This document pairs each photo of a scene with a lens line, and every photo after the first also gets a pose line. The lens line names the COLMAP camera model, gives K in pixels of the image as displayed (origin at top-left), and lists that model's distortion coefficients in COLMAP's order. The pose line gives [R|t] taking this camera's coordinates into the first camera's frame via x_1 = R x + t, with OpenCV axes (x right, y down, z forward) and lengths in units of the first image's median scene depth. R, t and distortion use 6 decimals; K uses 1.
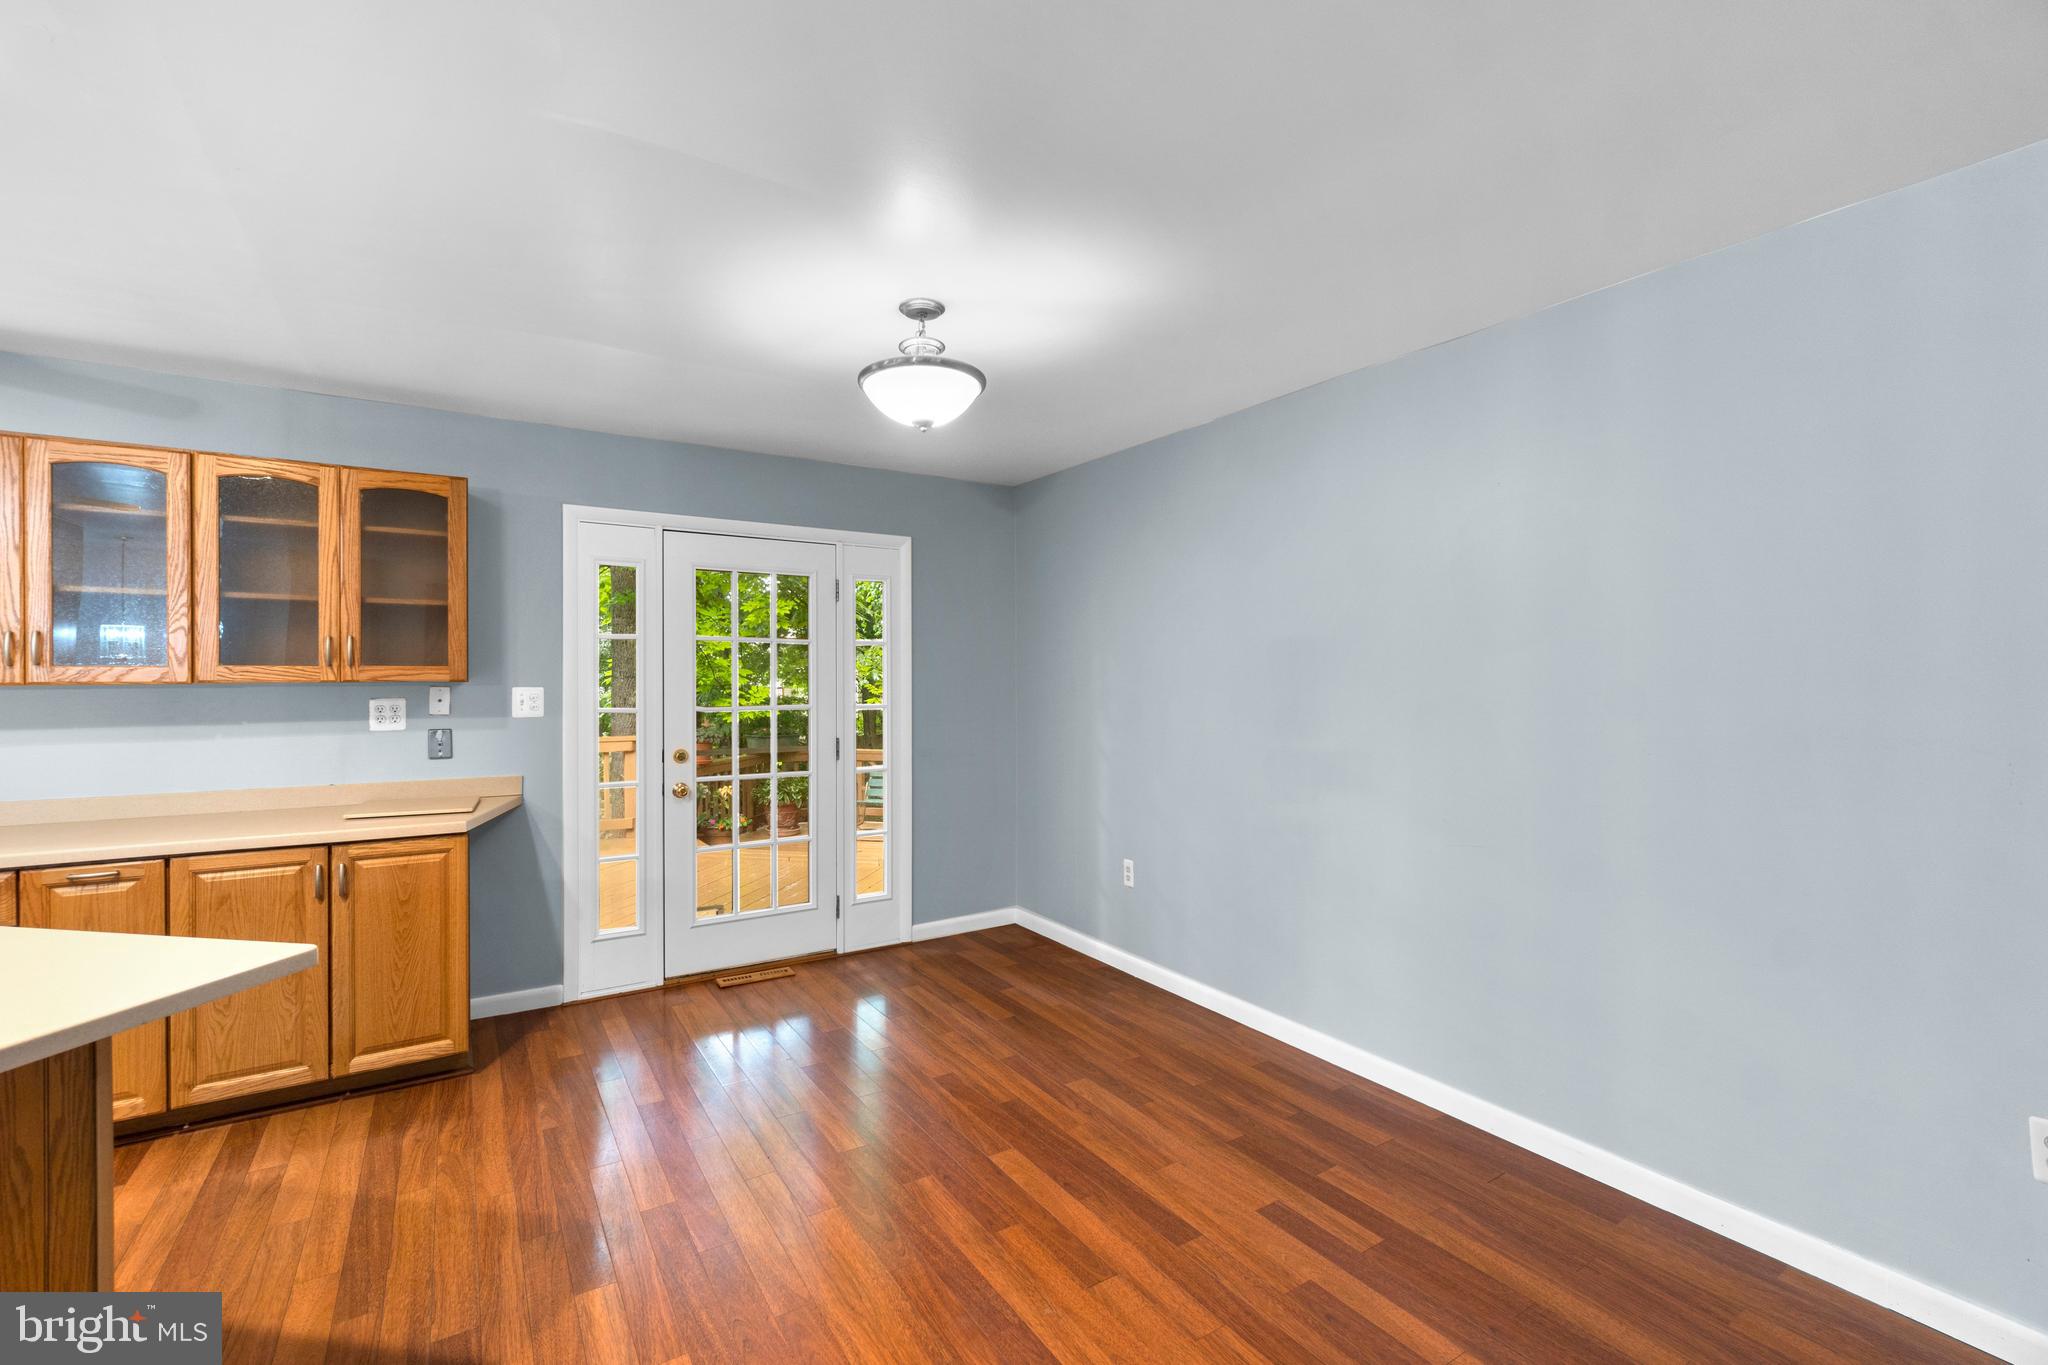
lens RADIAL K [[881.1, 0, 1011.5], [0, 881.1, 680.4], [0, 0, 1]] dist [-0.005468, 0.000133]
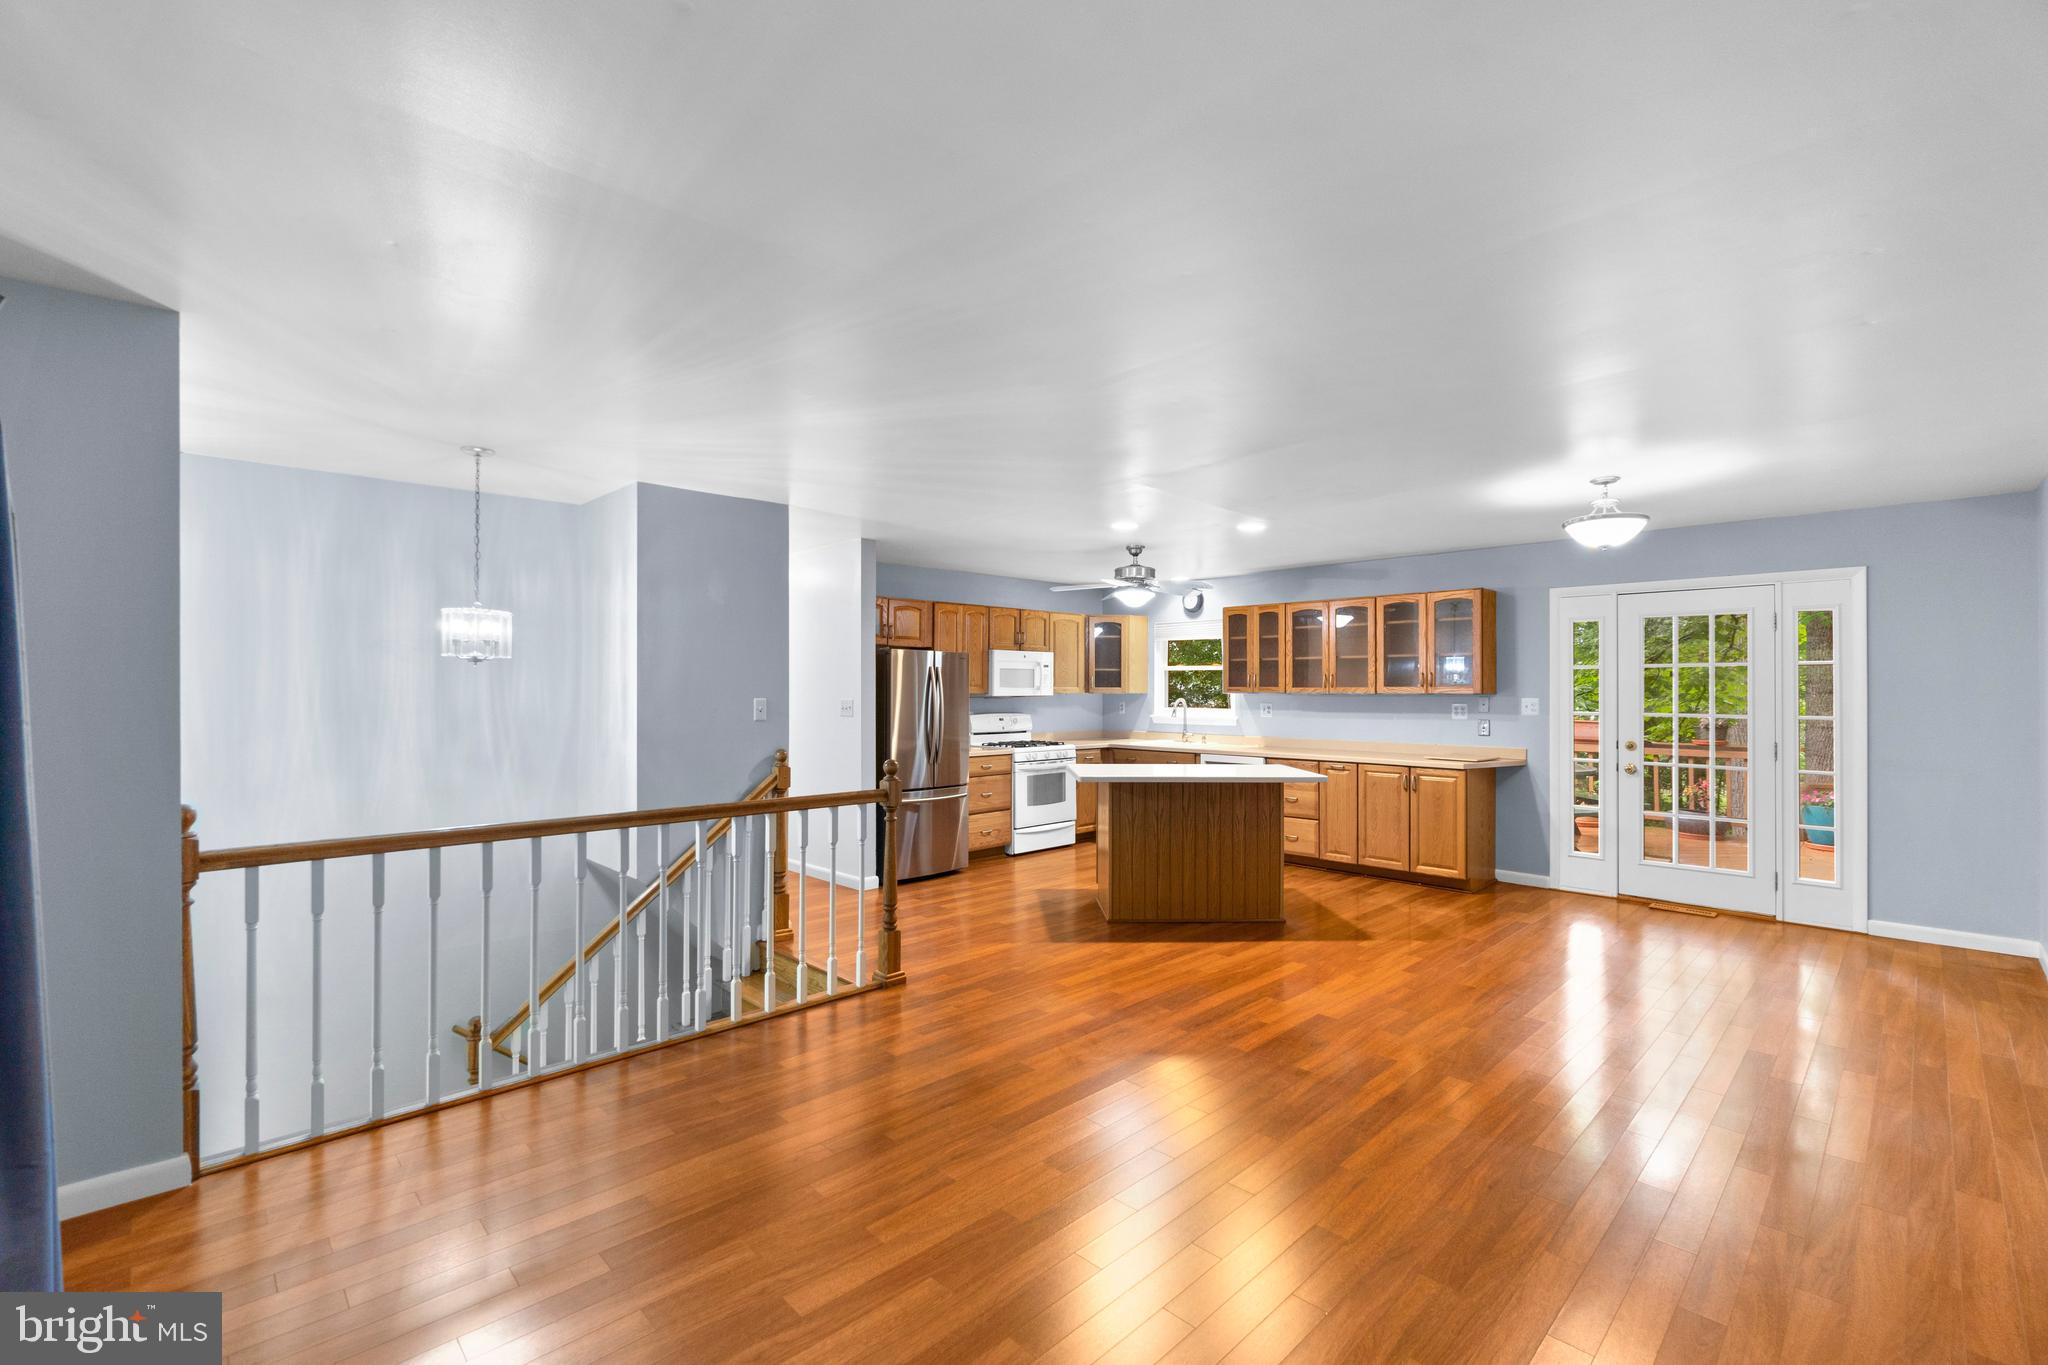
lens RADIAL K [[881.1, 0, 1018.1], [0, 881.1, 679.9], [0, 0, 1]] dist [-0.005468, 0.000133]
pose [[0.197093, -0.010706, -0.980326, 1.180021], [-0.005571, 0.999912, -0.012040, -0.001519], [0.980369, 0.007835, 0.197016, -0.405358]]
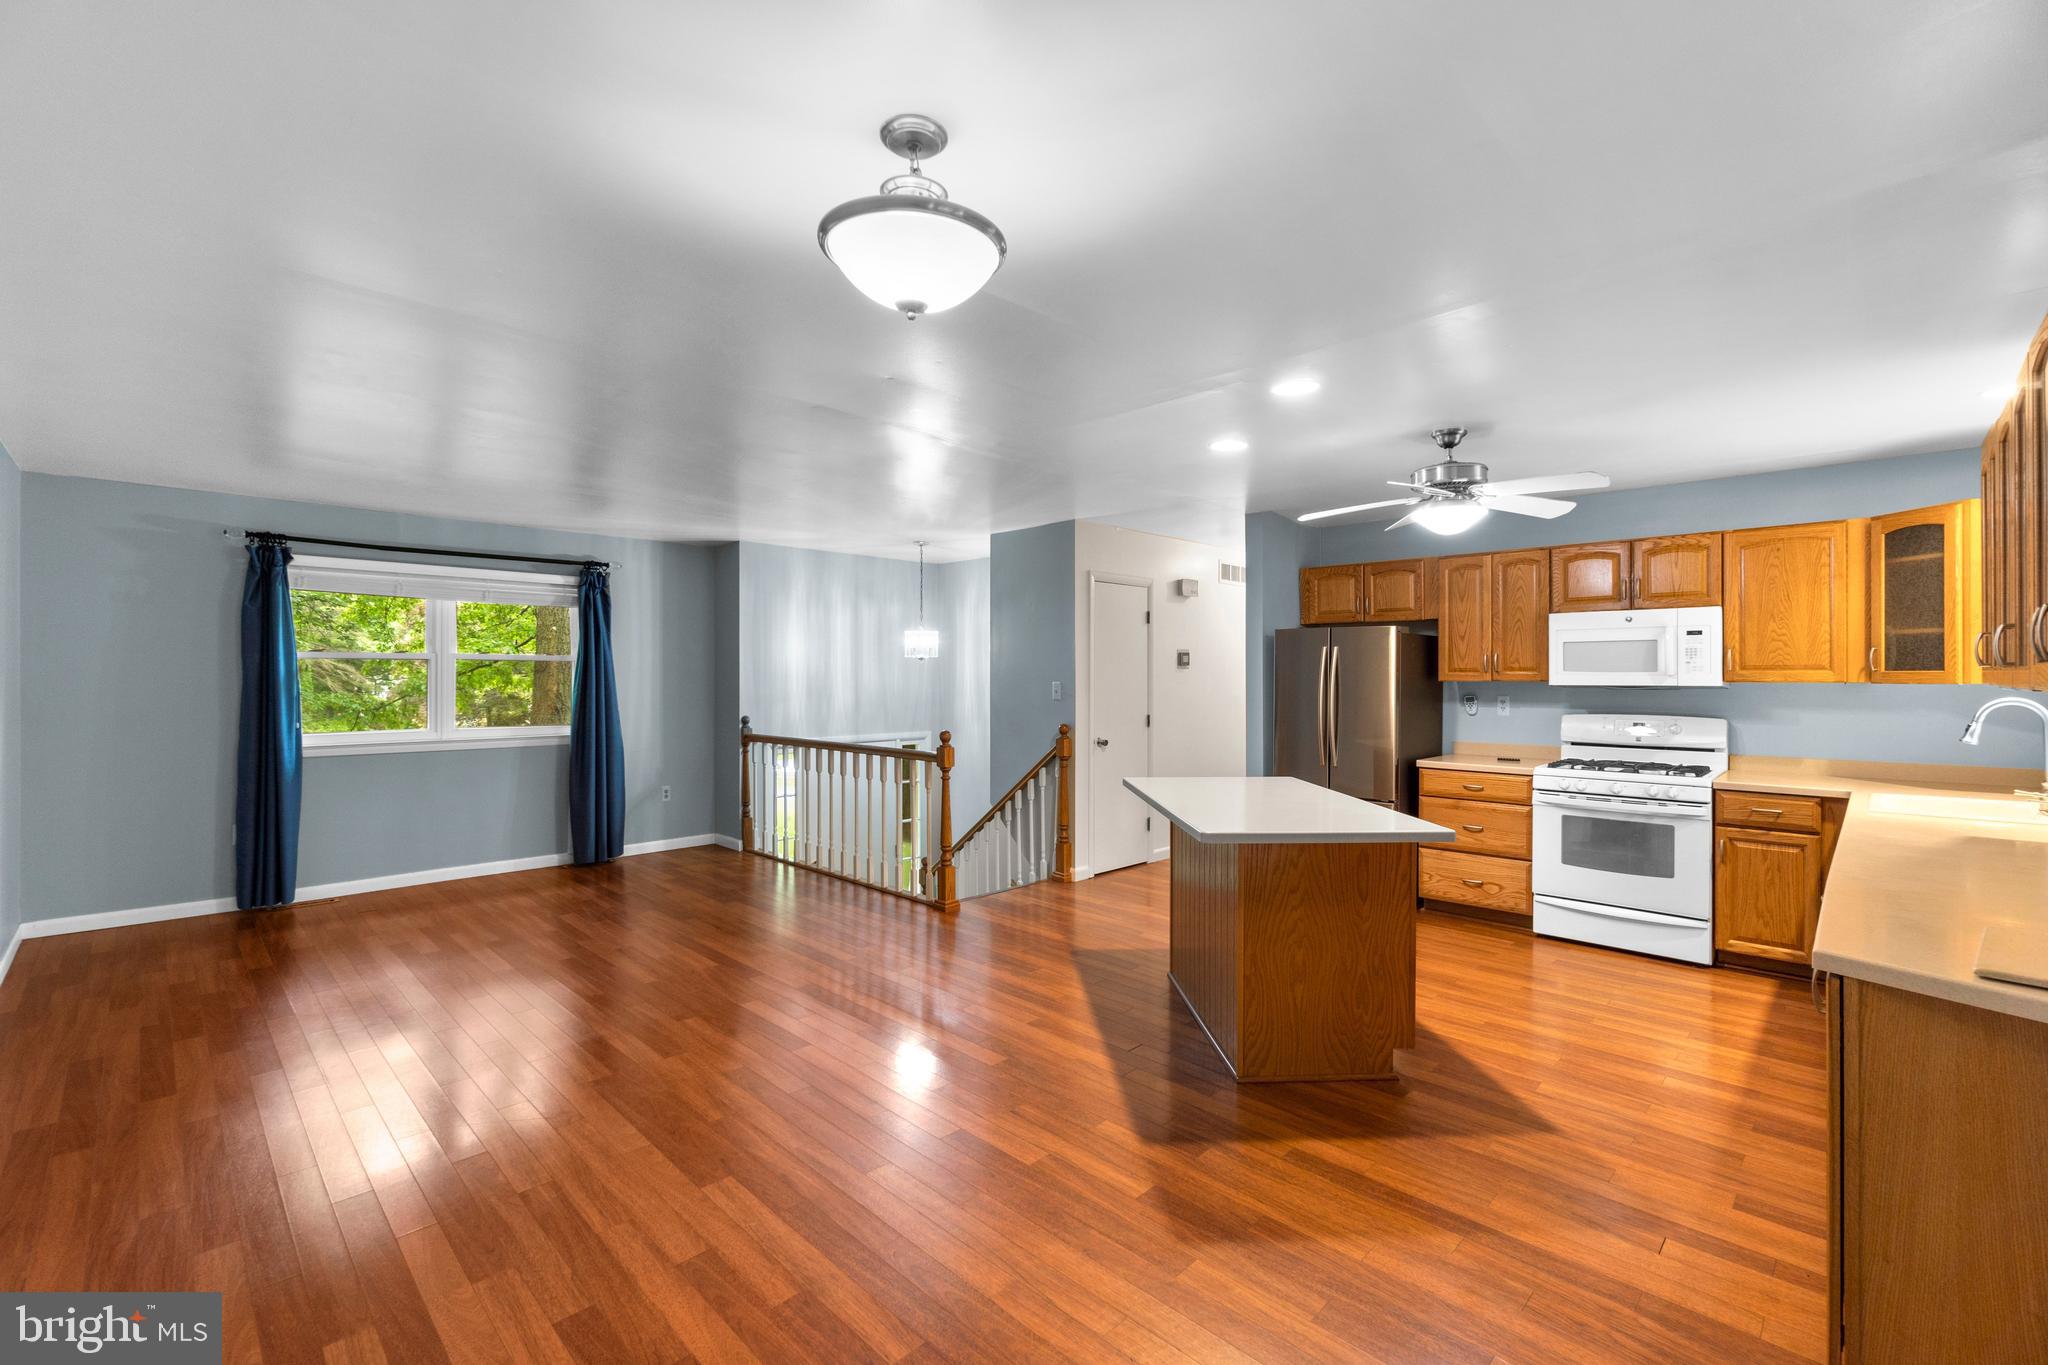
lens RADIAL K [[881.1, 0, 1016.0], [0, 881.1, 679.7], [0, 0, 1]] dist [-0.005468, 0.000133]
pose [[-0.975612, -0.001651, -0.219495, -0.027307], [-0.004122, 0.999933, 0.010800, -0.009319], [0.219463, 0.011441, -0.975554, 1.455727]]
